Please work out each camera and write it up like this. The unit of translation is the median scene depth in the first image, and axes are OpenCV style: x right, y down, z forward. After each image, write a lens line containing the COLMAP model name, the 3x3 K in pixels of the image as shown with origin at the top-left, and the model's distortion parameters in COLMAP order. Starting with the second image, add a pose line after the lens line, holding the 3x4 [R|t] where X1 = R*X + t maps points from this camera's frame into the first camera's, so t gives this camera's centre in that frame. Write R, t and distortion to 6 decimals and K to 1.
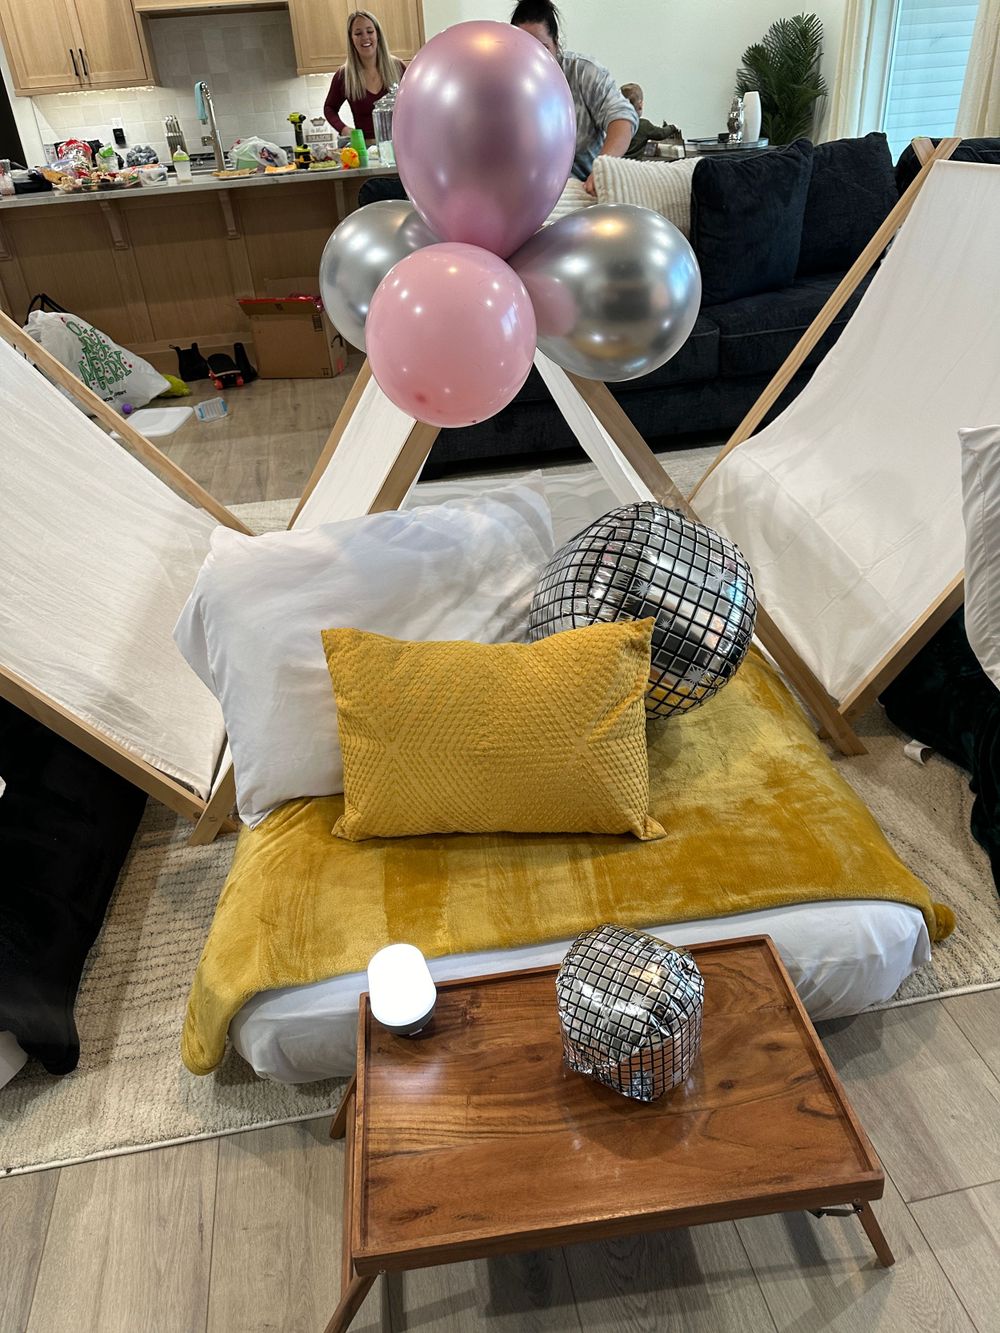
lens RADIAL K [[964.6, 0, 503.5], [0, 964.6, 651.4], [0, 0, 1]] dist [-0.011496, 0.003450]
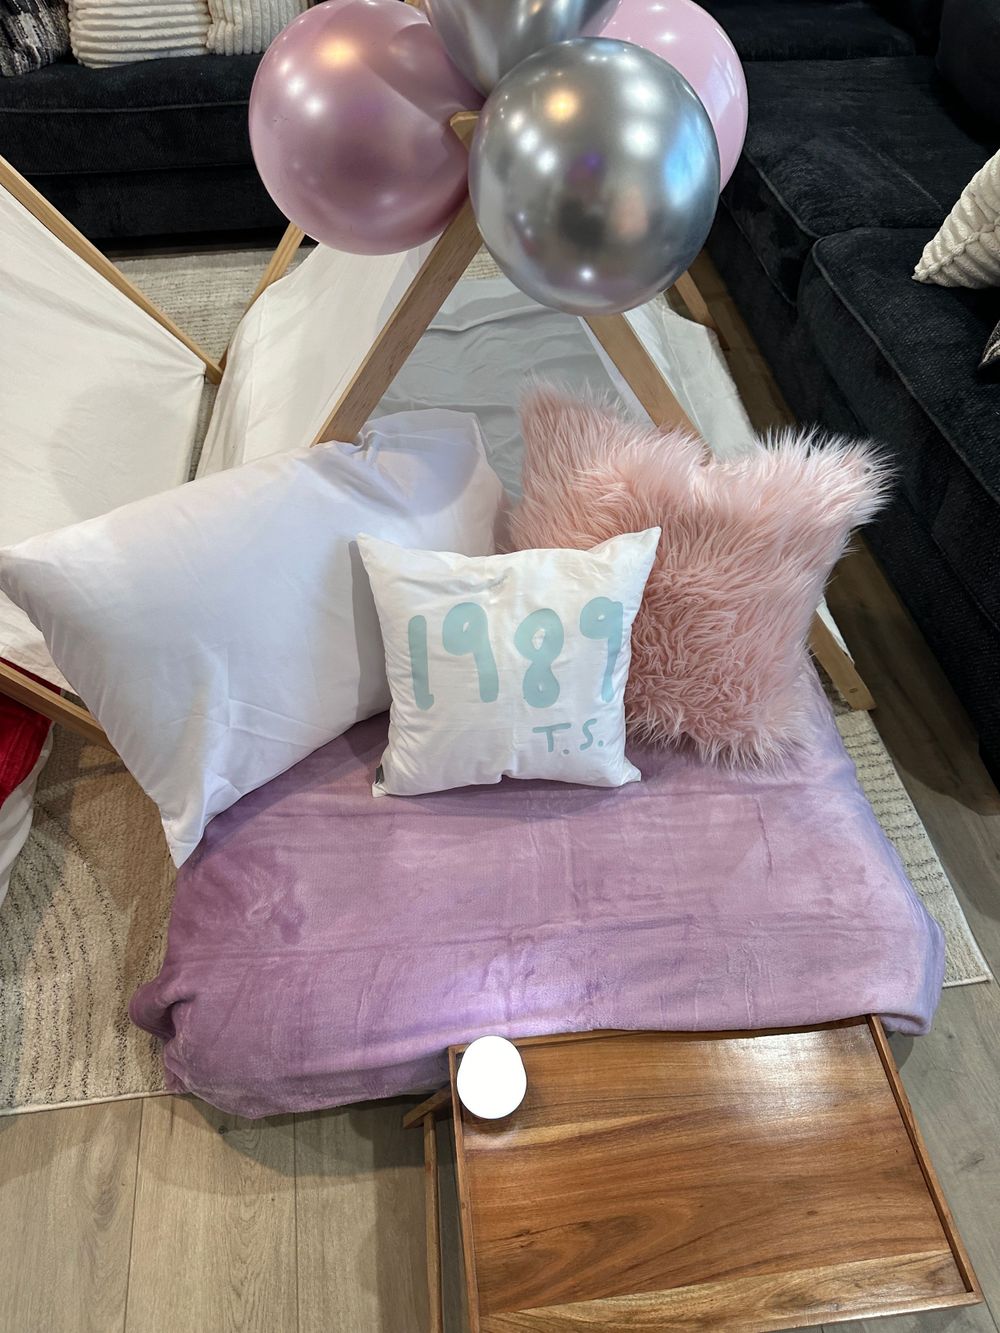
lens RADIAL K [[976.5, 0, 519.1], [0, 976.5, 665.5], [0, 0, 1]] dist [0.023784, -0.032696]
pose [[0.997058, 0.071511, 0.027580, 0.545551], [-0.076611, 0.940618, 0.330709, -0.242851], [-0.002293, -0.331850, 0.943330, 0.142143]]
